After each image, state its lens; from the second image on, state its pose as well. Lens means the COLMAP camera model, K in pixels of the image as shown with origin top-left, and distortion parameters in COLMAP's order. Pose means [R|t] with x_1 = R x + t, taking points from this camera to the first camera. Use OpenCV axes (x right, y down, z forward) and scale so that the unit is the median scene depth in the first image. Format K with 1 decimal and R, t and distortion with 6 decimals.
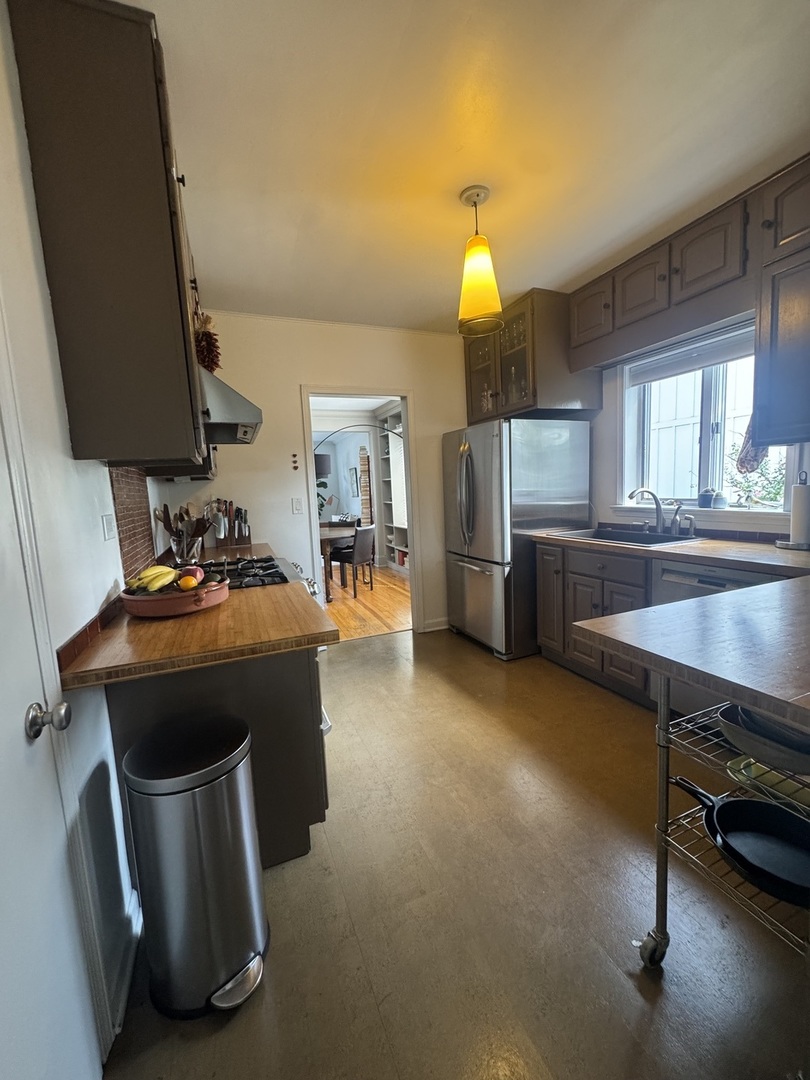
lens RADIAL K [[432.6, 0, 407.5], [0, 432.6, 534.7], [0, 0, 1]] dist [-0.005663, 0.001020]
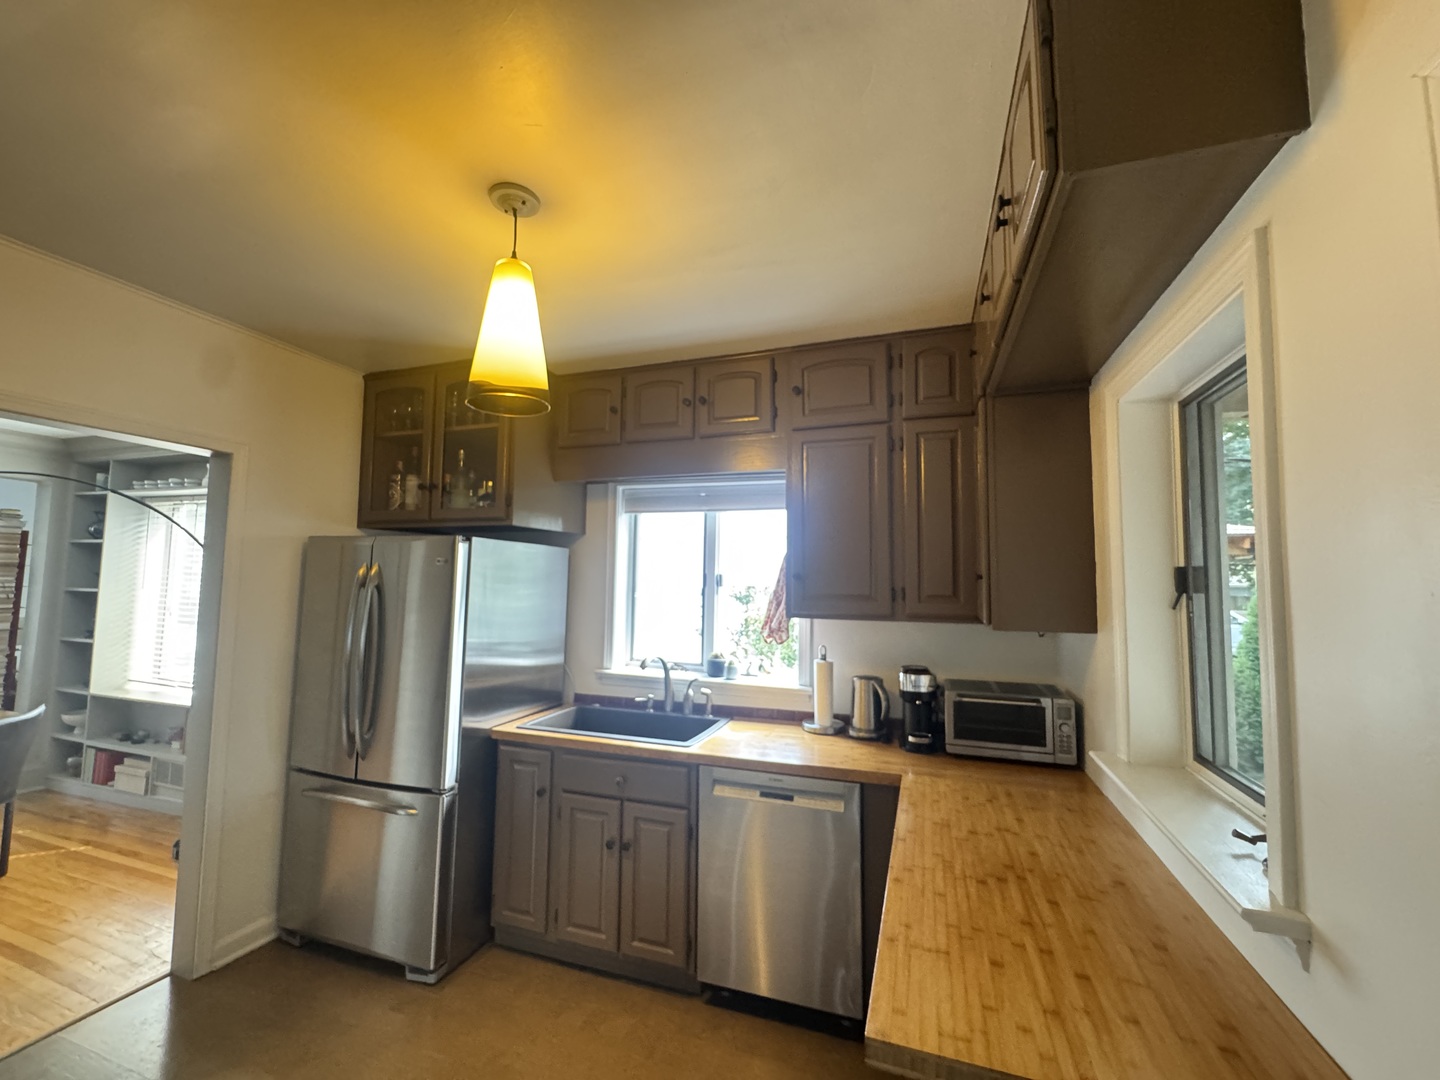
lens RADIAL K [[576.8, 0, 721.9], [0, 576.8, 539.3], [0, 0, 1]] dist [-0.005663, 0.001020]
pose [[0.666178, 0.117420, 0.736491, -0.118883], [0.035421, 0.981432, -0.188510, -0.096386], [-0.744951, 0.151668, 0.649650, 0.207317]]
